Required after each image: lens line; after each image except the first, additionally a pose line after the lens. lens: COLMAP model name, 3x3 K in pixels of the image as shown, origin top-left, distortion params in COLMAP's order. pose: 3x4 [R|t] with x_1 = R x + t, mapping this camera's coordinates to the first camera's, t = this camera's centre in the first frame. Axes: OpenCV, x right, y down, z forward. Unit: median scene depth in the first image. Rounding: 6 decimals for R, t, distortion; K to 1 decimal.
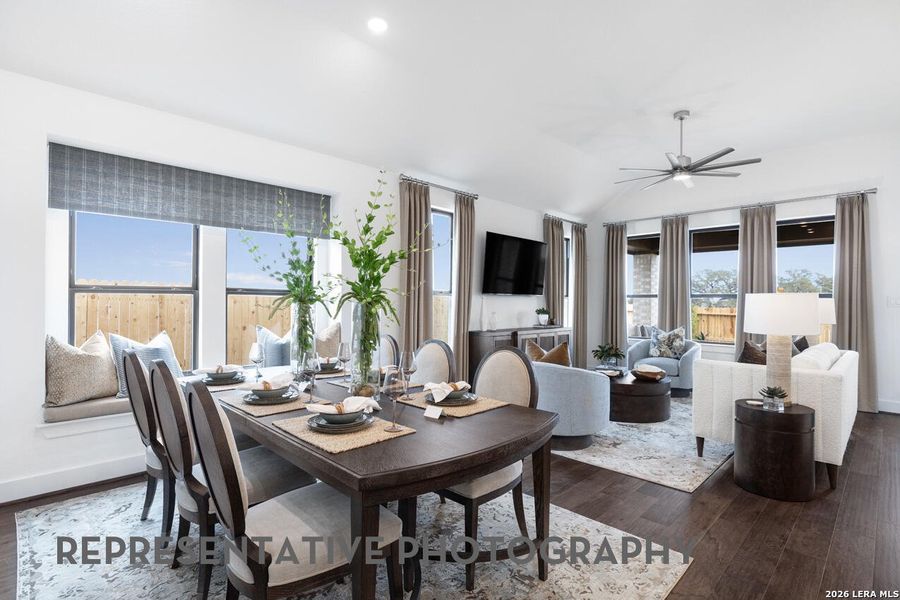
lens RADIAL K [[436.0, 0, 450.4], [0, 436.0, 299.8], [0, 0, 1]] dist [0.004810, -0.000139]
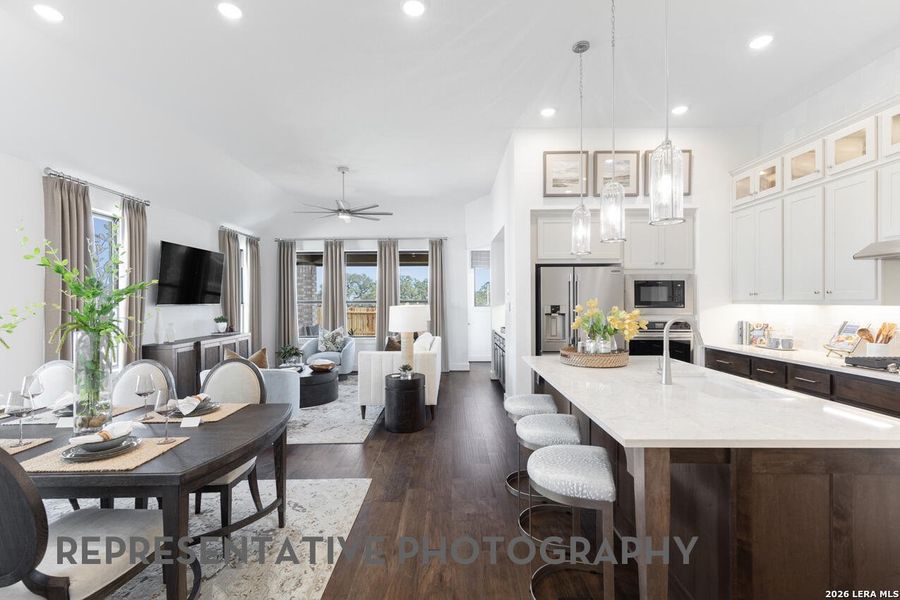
lens RADIAL K [[408.6, 0, 450.3], [0, 408.6, 304.8], [0, 0, 1]] dist [0.005570, -0.000706]
pose [[0.706935, -0.021208, 0.706960, -0.109991], [0.010667, 0.999756, 0.019325, -0.025725], [-0.707198, -0.006121, 0.706989, -0.096903]]
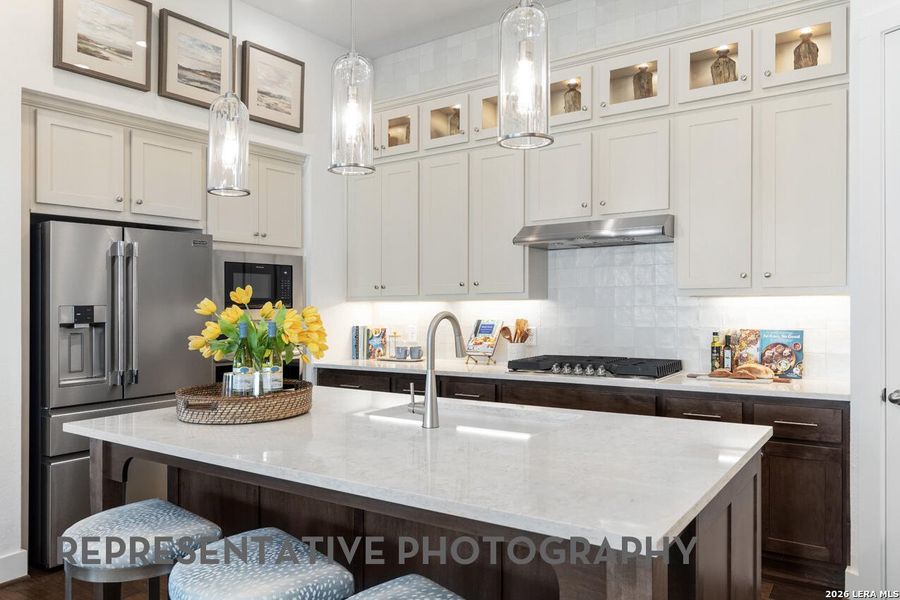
lens RADIAL K [[638.9, 0, 443.4], [0, 638.9, 317.0], [0, 0, 1]] dist [-0.001855, 0.010815]
pose [[-0.176730, -0.031089, 0.983768, -0.035926], [0.008955, 0.999409, 0.033192, -0.013164], [-0.984219, 0.014676, -0.176347, 0.108553]]
